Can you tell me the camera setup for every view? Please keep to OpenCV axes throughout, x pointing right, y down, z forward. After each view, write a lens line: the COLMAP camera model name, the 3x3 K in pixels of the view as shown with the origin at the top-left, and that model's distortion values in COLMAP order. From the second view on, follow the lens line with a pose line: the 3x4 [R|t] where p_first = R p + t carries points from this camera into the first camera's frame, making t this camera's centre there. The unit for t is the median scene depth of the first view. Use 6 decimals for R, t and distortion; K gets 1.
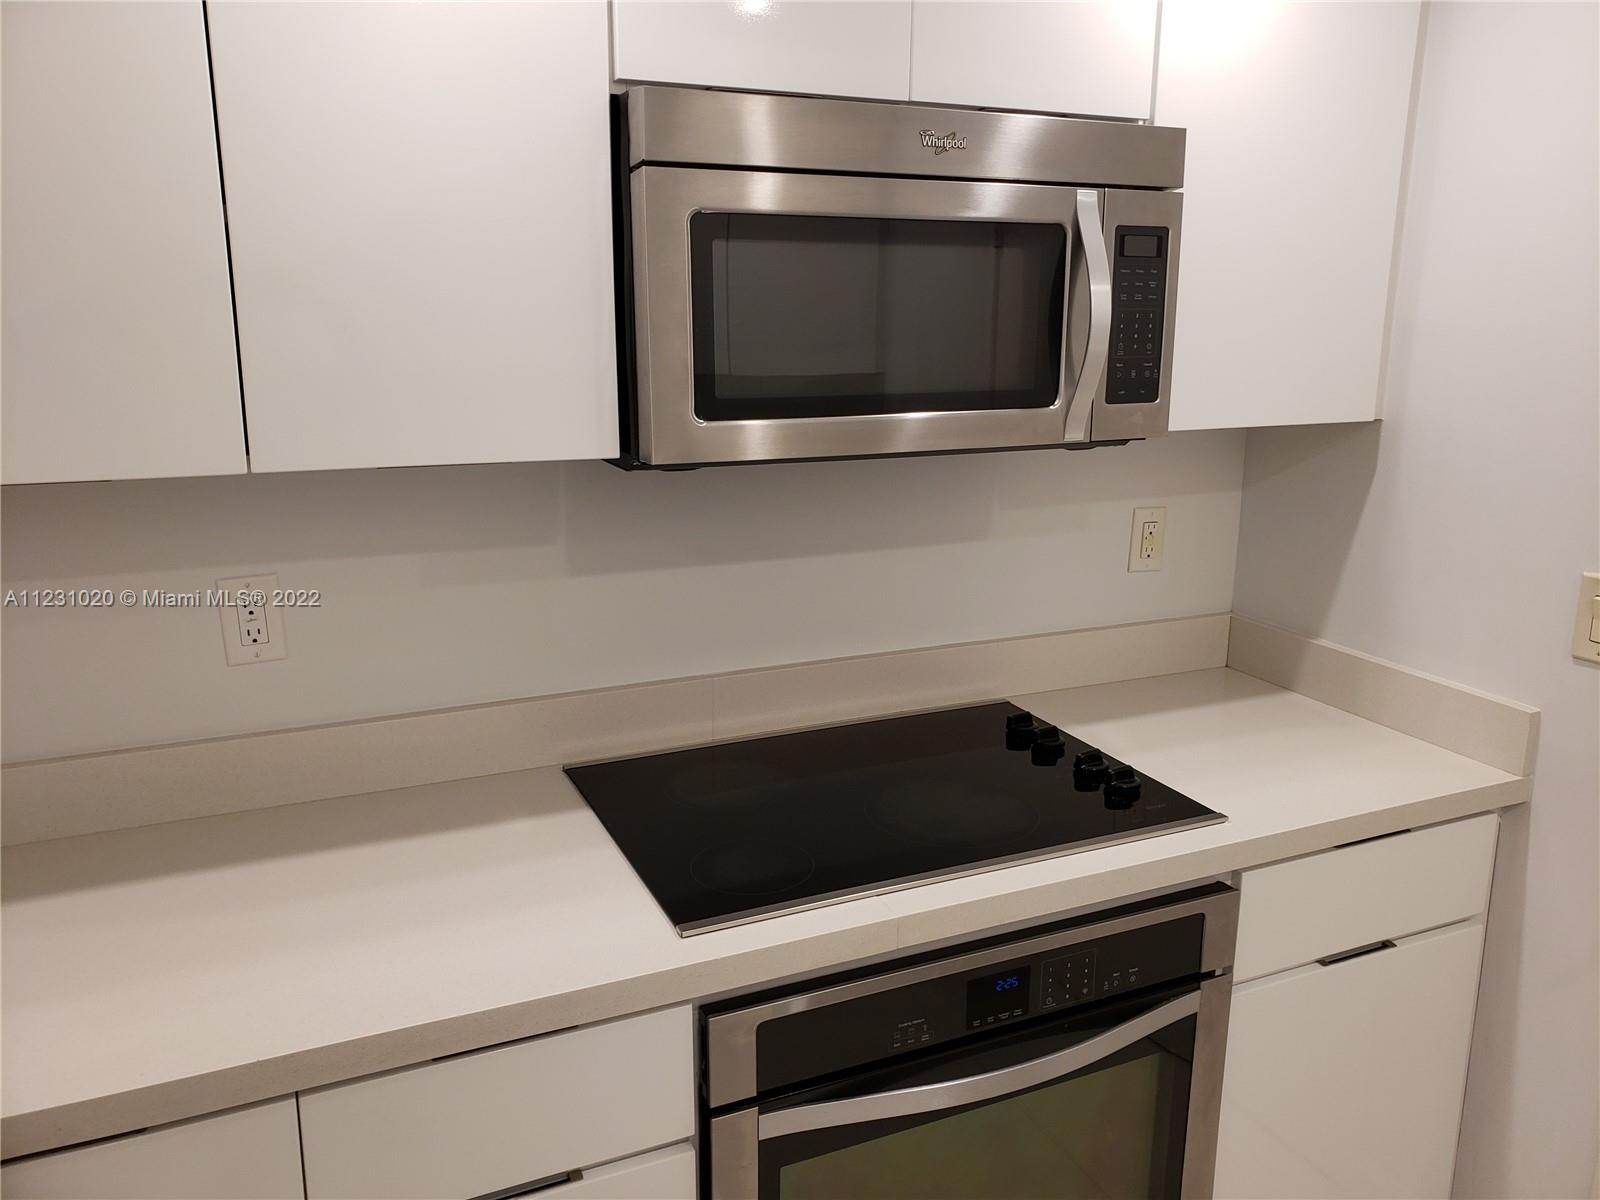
lens RADIAL K [[1219.6, 0, 814.3], [0, 1219.6, 570.0], [0, 0, 1]] dist [-0.007320, 0.006239]
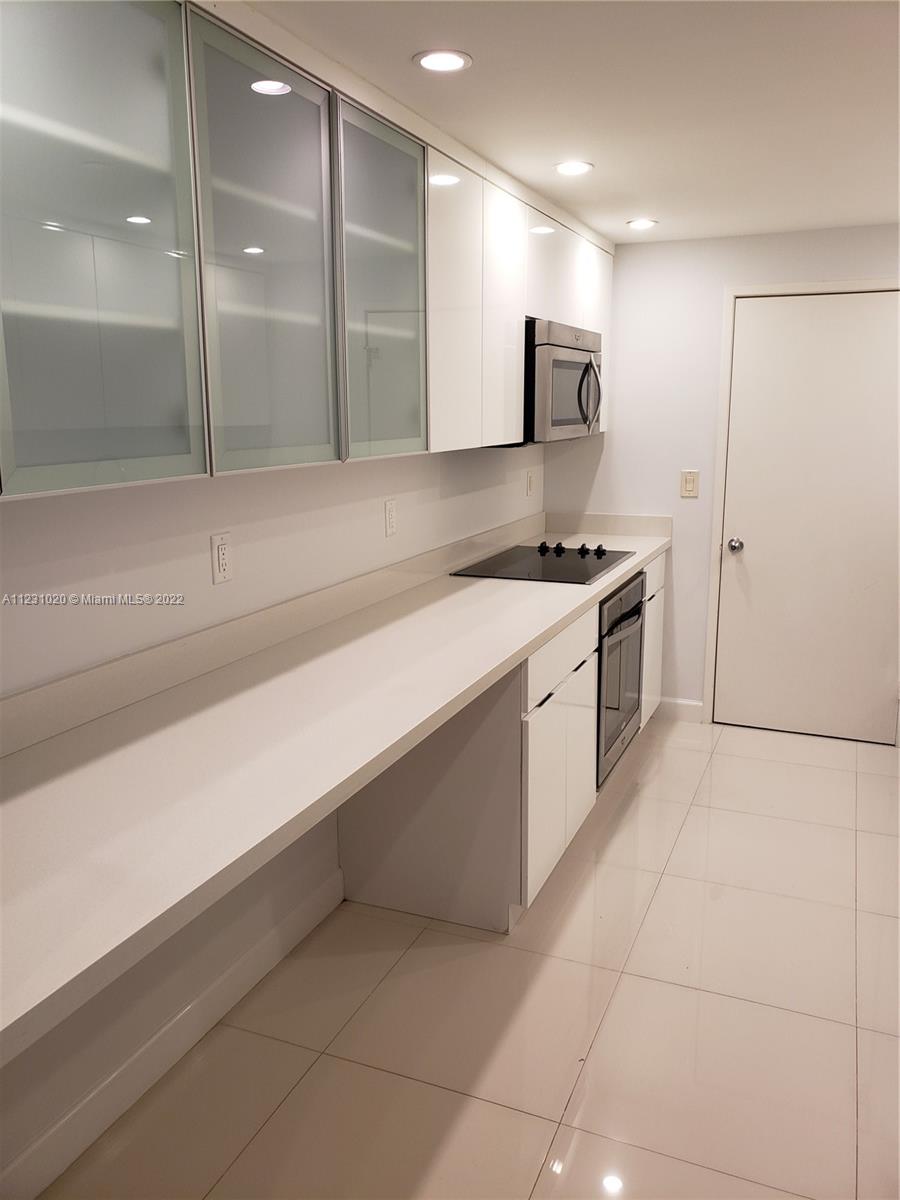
lens RADIAL K [[914.7, 0, 450.8], [0, 914.7, 604.9], [0, 0, 1]] dist [-0.007320, 0.006239]
pose [[0.747899, -0.162338, 0.643656, -1.440333], [0.166121, 0.984554, 0.055291, 0.117215], [-0.642690, 0.065573, 0.763315, -0.448796]]
